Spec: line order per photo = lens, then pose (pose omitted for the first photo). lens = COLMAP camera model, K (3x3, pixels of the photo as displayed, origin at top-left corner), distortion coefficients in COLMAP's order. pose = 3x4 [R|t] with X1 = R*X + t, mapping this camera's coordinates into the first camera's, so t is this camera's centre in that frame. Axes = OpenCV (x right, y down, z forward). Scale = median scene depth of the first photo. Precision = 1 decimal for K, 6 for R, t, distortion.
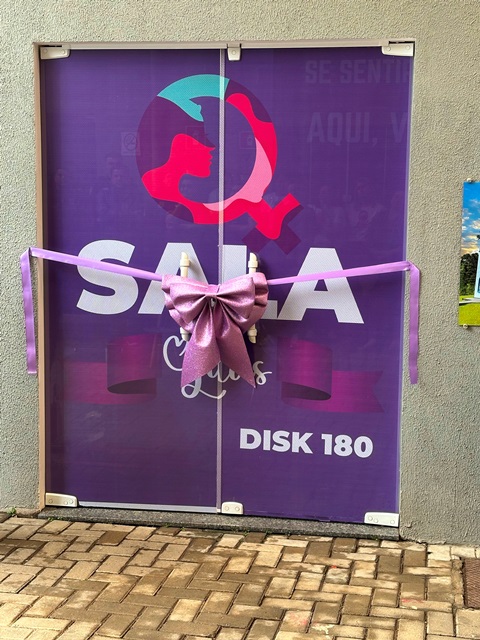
lens RADIAL K [[1073.5, 0, 241.4], [0, 1073.5, 333.5], [0, 0, 1]] dist [0.075989, 0.000000]
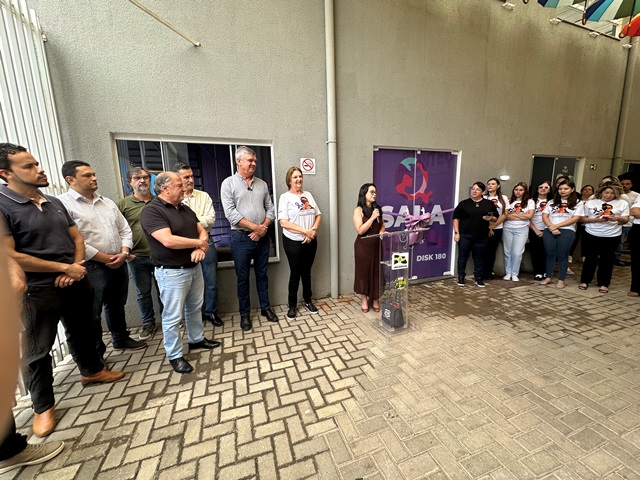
lens RADIAL K [[257.5, 0, 318.3], [0, 257.5, 241.1], [0, 0, 1]] dist [-0.003029, 0.000334]
pose [[0.868411, -0.112176, 0.482989, -0.727412], [0.097648, 0.993688, 0.055216, -0.044056], [-0.486134, -0.000787, 0.873884, 0.407920]]
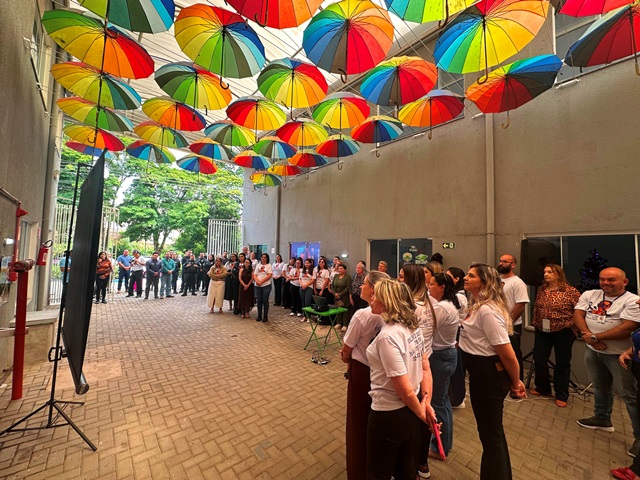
lens RADIAL K [[257.5, 0, 317.3], [0, 257.5, 241.6], [0, 0, 1]] dist [-0.003029, 0.000334]
pose [[0.781672, -0.030581, -0.622939, 1.219234], [-0.098491, 0.980212, -0.171708, 0.033396], [0.615864, 0.195574, 0.763192, -0.349557]]
